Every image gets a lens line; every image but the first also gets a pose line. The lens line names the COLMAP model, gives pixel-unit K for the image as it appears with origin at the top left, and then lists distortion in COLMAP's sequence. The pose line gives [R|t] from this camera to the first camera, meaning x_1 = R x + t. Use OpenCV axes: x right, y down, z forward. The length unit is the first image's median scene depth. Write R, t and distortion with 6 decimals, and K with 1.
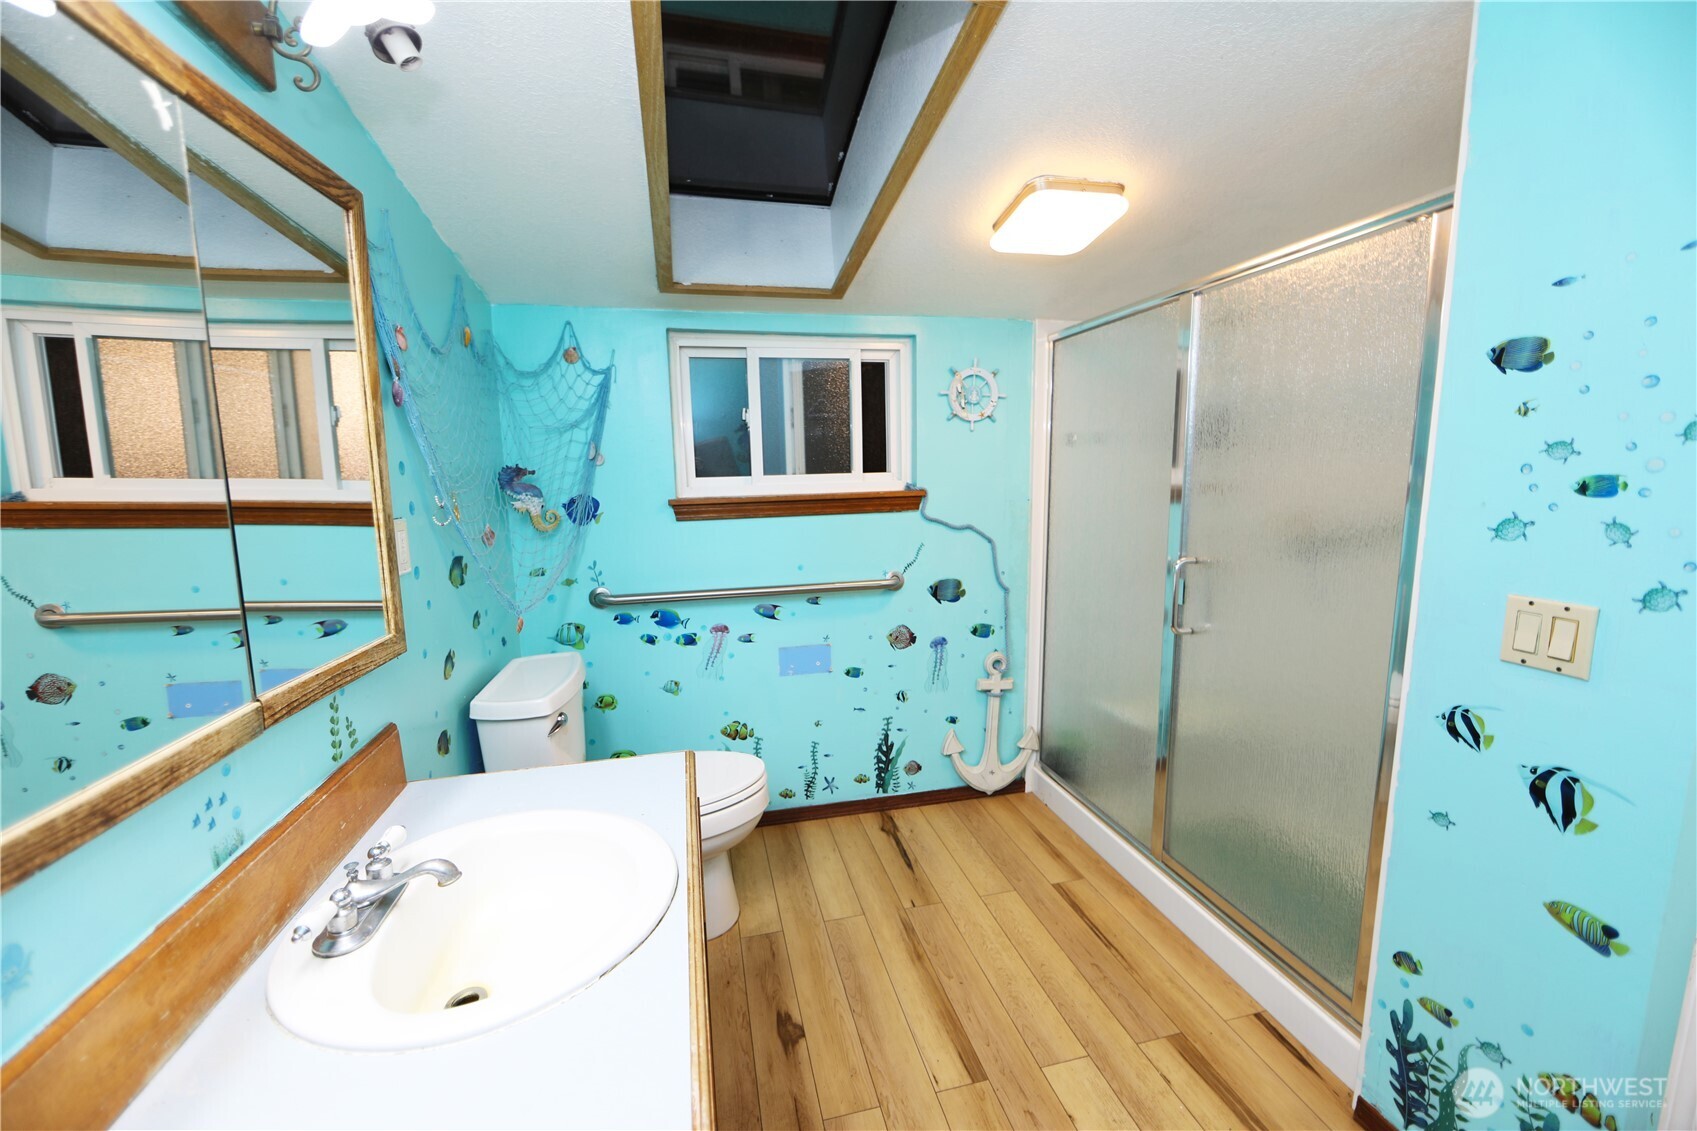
lens RADIAL K [[639.7, 0, 848.5], [0, 639.7, 565.5], [0, 0, 1]] dist [-0.013902, 0.000310]
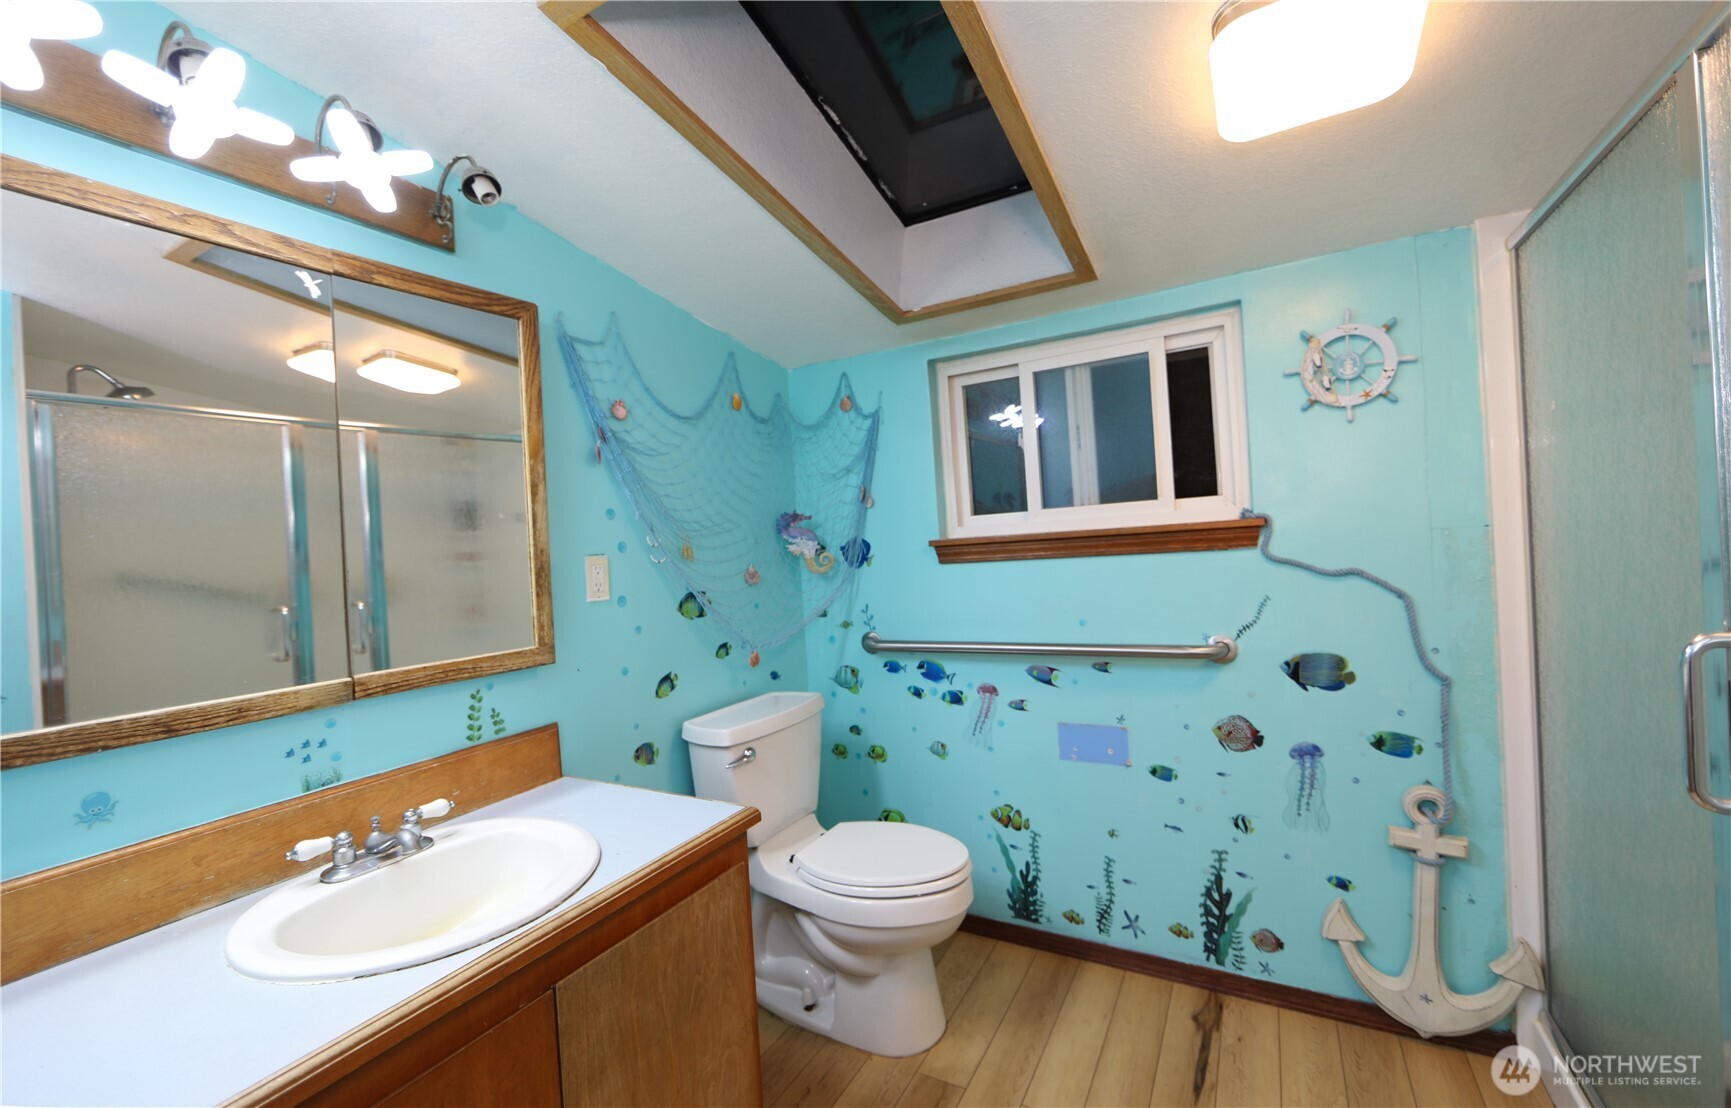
lens RADIAL K [[683.6, 0, 865.5], [0, 683.6, 554.0], [0, 0, 1]] dist [-0.009247, 0.000190]
pose [[0.748731, -0.015423, -0.662694, 0.279420], [-0.052650, 0.995187, -0.082647, 0.002659], [0.660779, 0.096771, 0.744316, 0.188035]]
